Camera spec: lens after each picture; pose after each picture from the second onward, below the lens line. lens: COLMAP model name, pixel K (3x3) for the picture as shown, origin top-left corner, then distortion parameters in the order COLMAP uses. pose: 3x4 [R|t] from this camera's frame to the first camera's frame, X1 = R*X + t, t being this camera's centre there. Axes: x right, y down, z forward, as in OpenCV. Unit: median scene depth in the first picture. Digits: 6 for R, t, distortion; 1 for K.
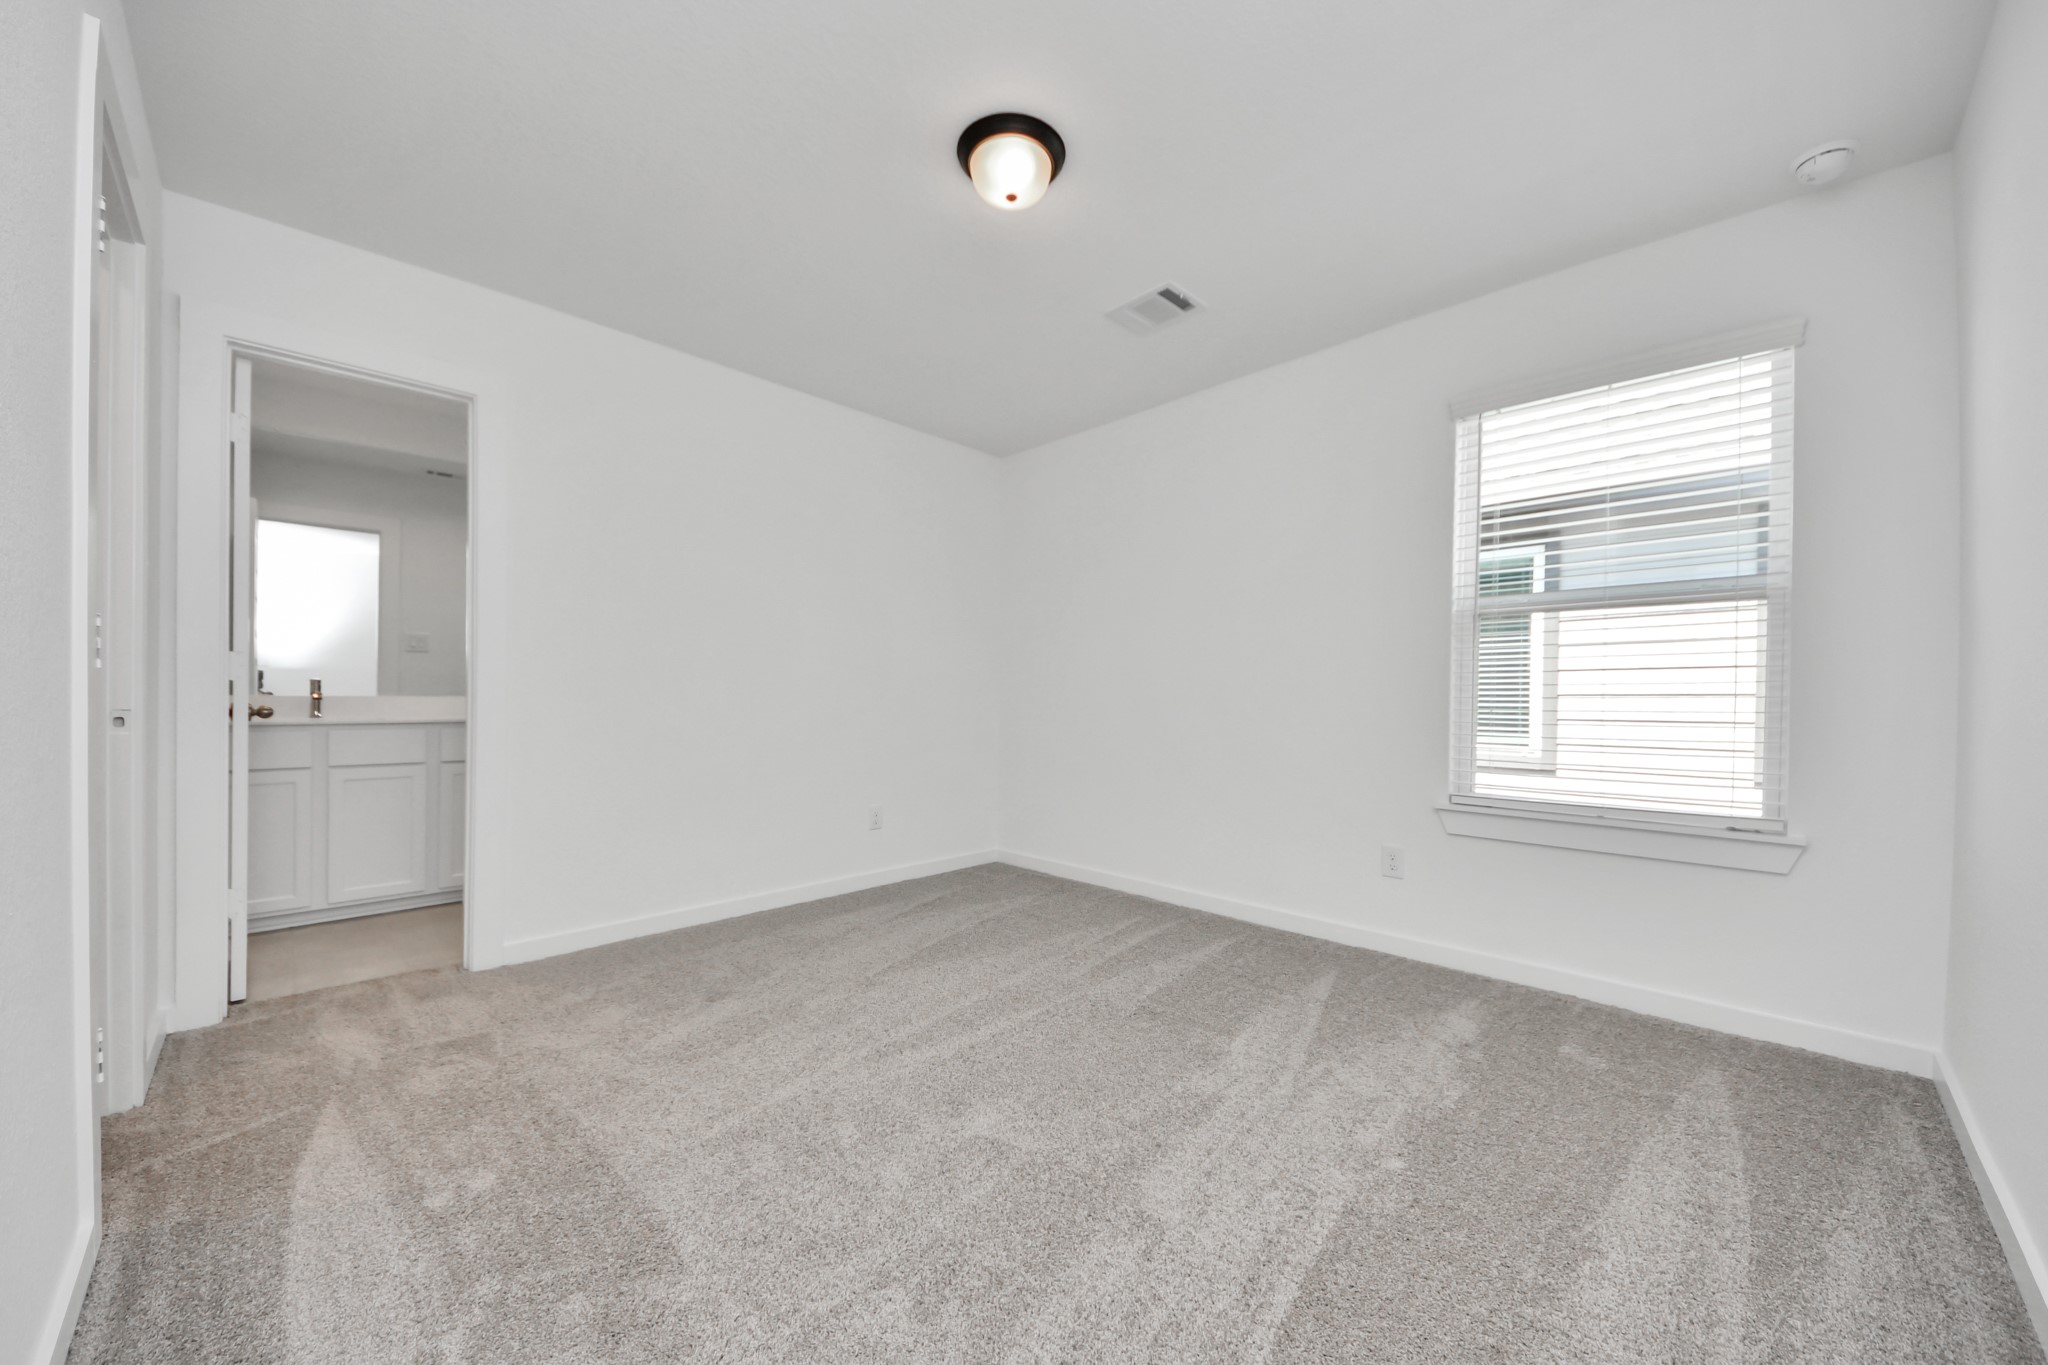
lens RADIAL K [[746.5, 0, 1030.7], [0, 746.5, 702.0], [0, 0, 1]] dist [0.000769, -0.002554]
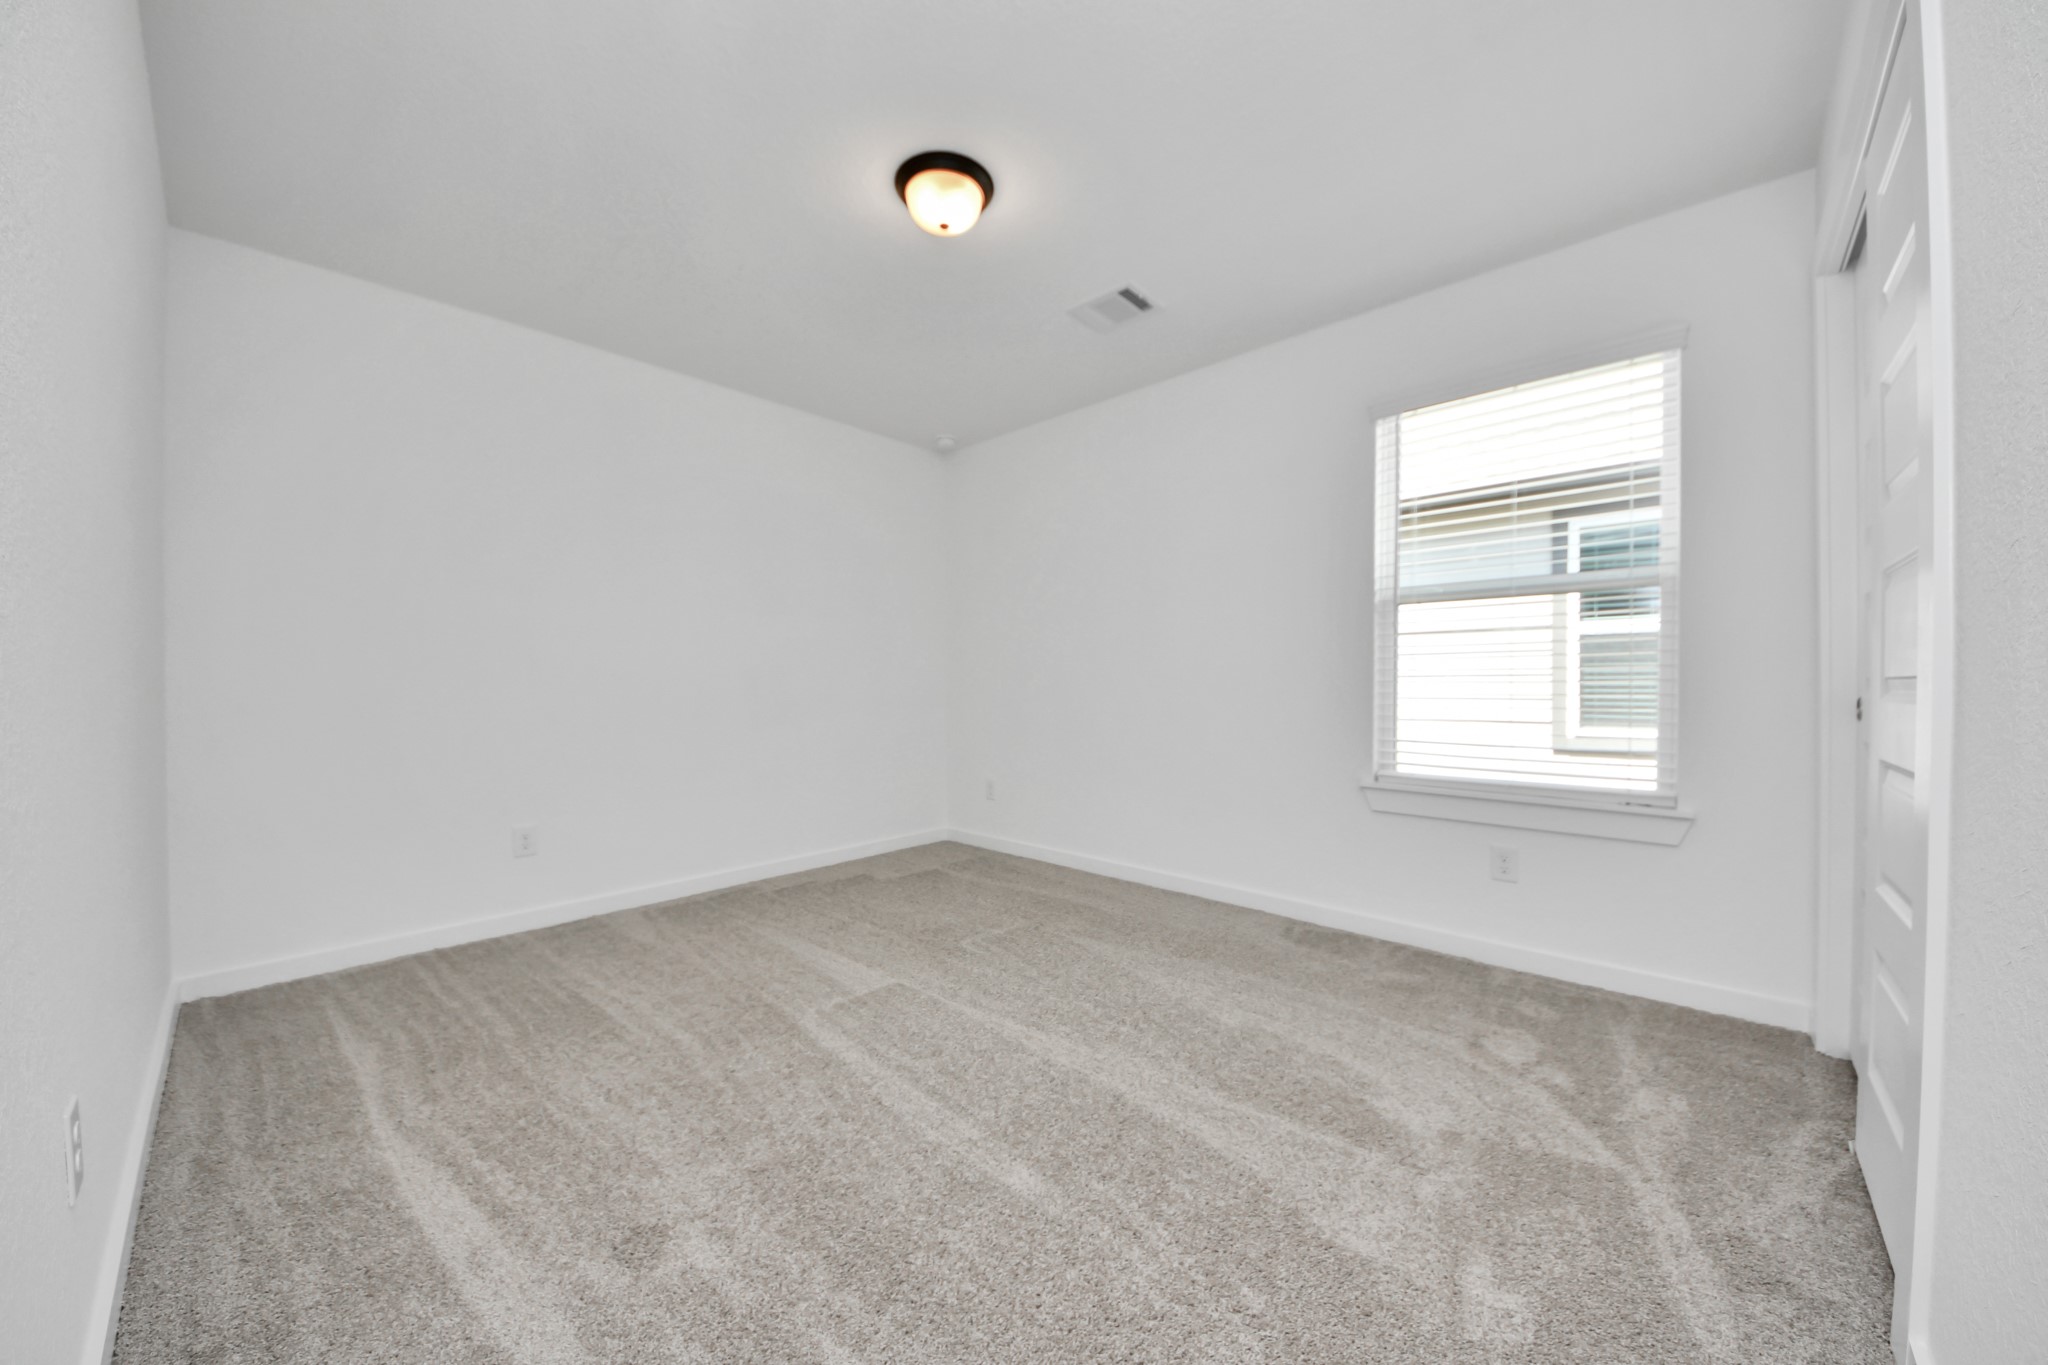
lens RADIAL K [[746.5, 0, 1013.5], [0, 746.5, 694.4], [0, 0, 1]] dist [0.000769, -0.002554]
pose [[0.999800, -0.008435, -0.018112, 0.073954], [0.008550, 0.999944, 0.006276, 0.000128], [0.018058, -0.006430, 0.999816, -0.072390]]
